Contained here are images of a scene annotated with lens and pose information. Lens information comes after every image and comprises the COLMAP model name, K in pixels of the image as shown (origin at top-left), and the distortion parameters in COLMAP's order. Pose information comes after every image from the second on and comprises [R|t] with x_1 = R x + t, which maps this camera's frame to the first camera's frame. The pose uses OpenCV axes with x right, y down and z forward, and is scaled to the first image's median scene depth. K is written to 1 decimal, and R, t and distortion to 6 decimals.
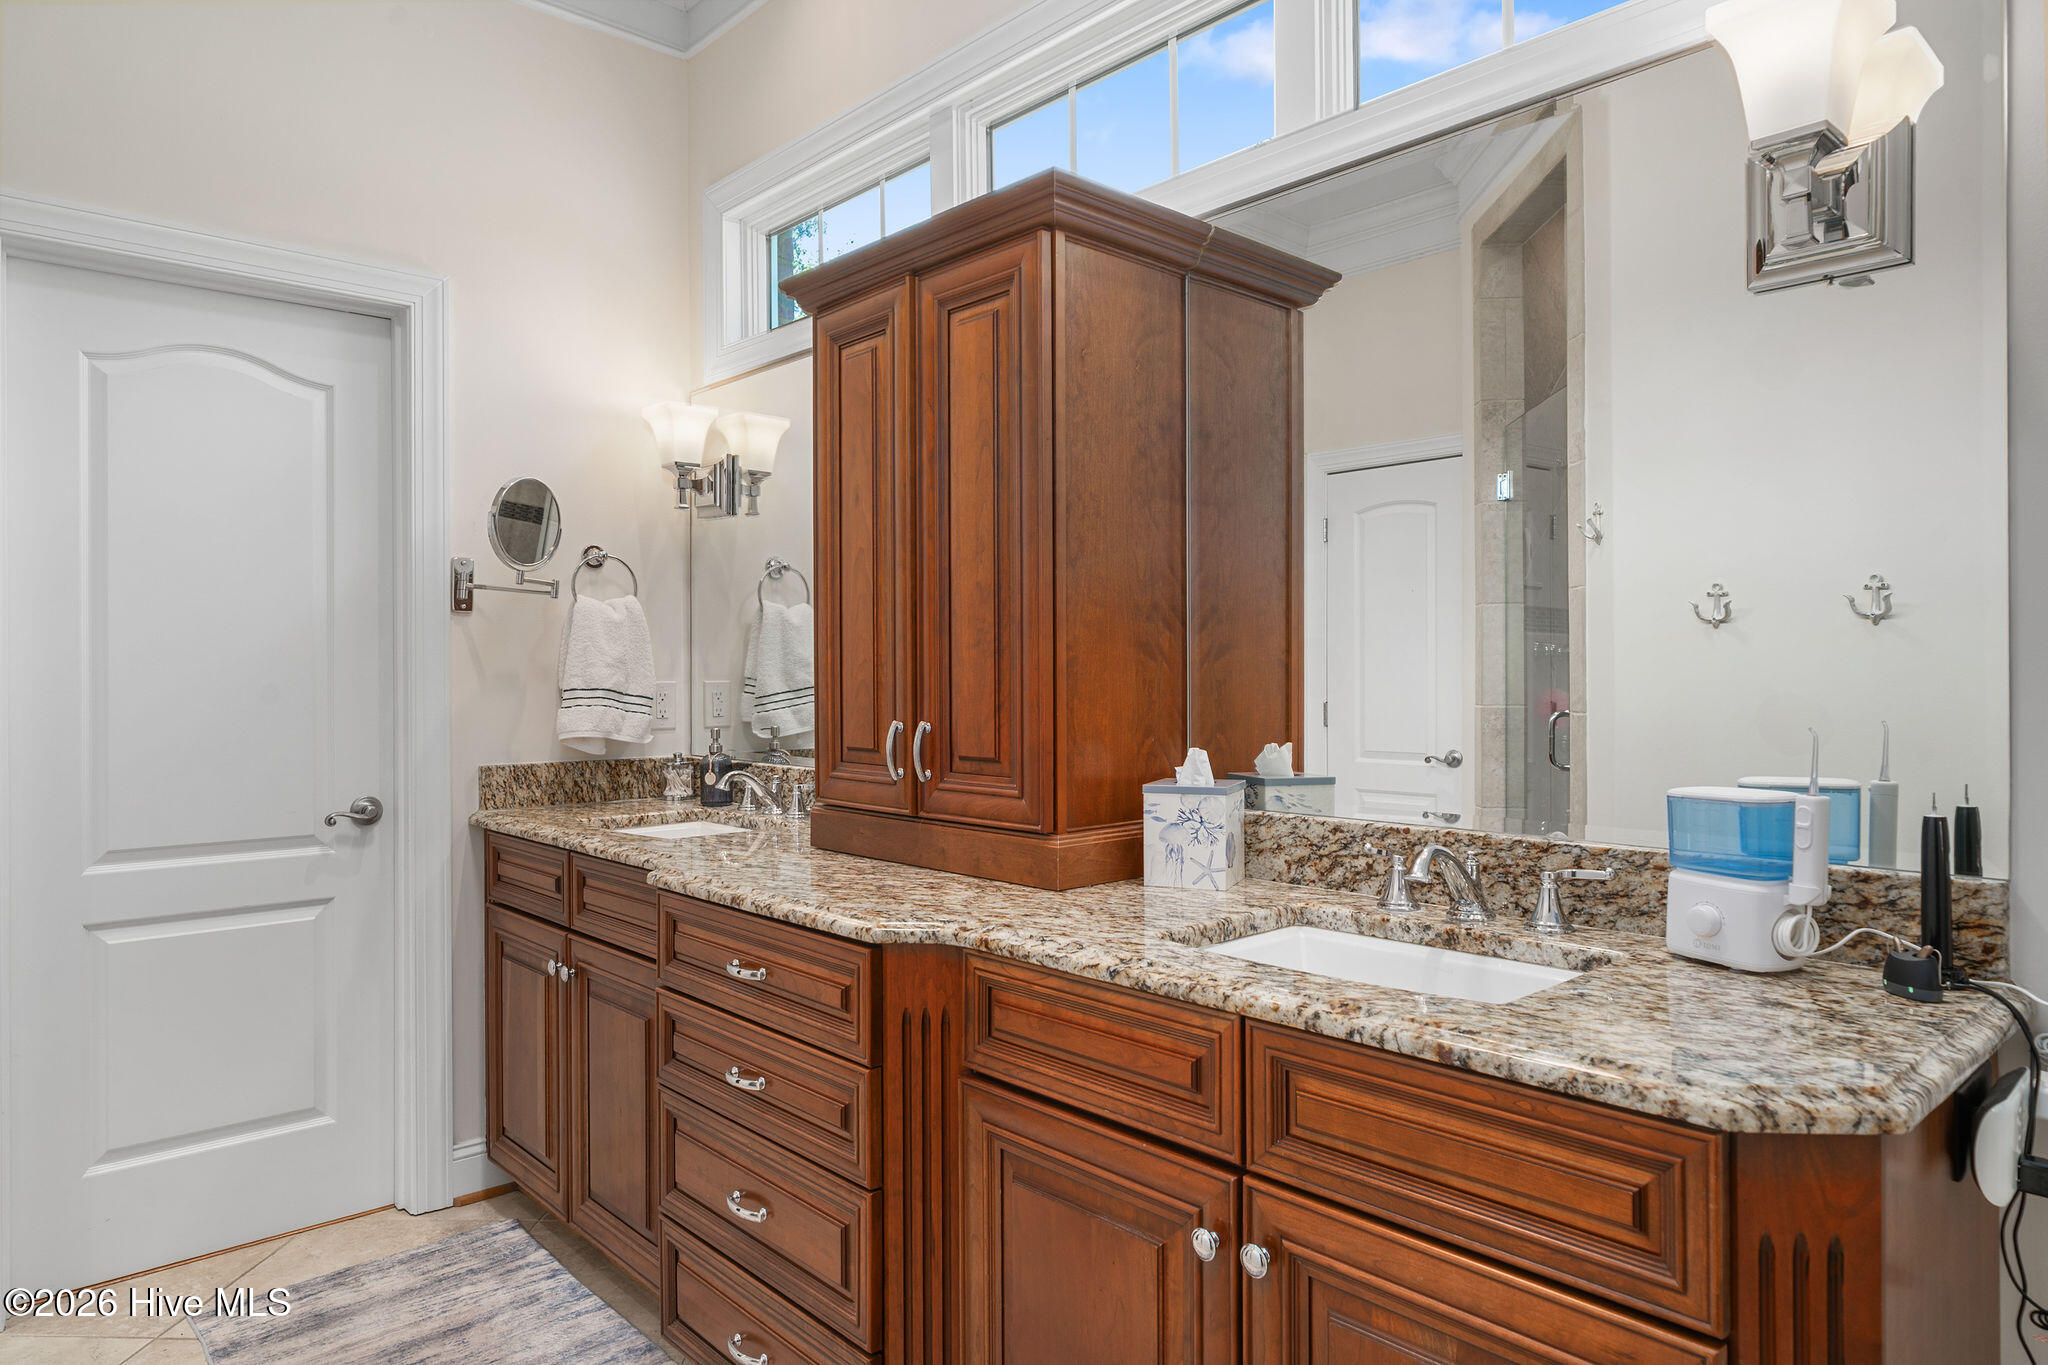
lens RADIAL K [[1244.7, 0, 1024.1], [0, 1244.7, 679.1], [0, 0, 1]] dist [0.003804, 0.000367]
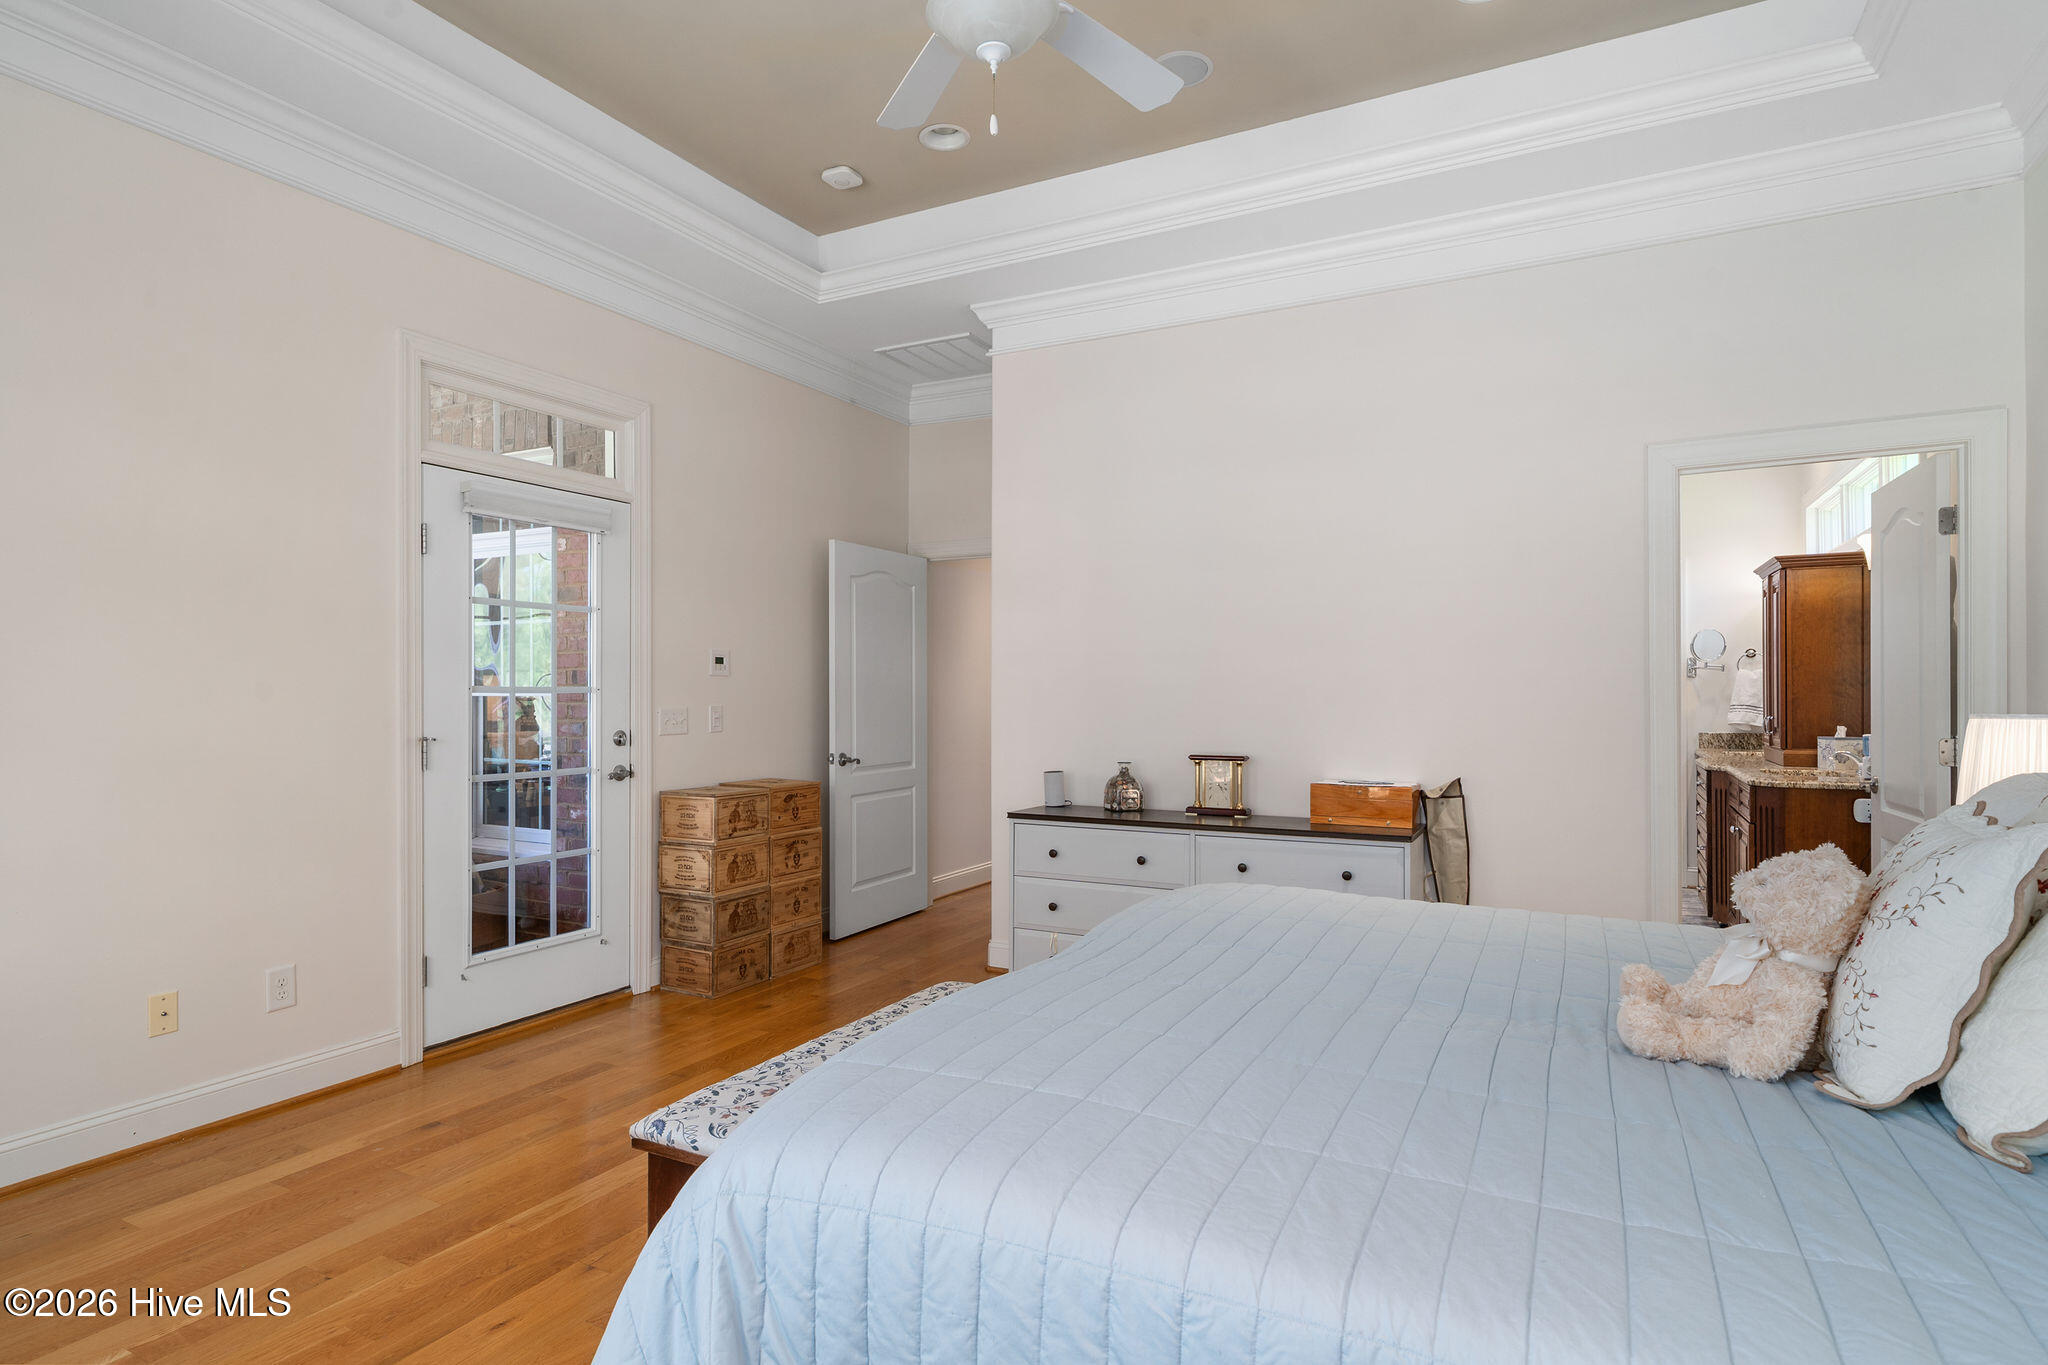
lens RADIAL K [[1103.3, 0, 1022.8], [0, 1103.3, 686.5], [0, 0, 1]] dist [-0.002051, 0.000010]
pose [[0.350735, 0.000417, -0.936475, 1.414777], [-0.003739, 0.999993, -0.000955, -0.025600], [0.936467, 0.003836, 0.350734, -1.340321]]
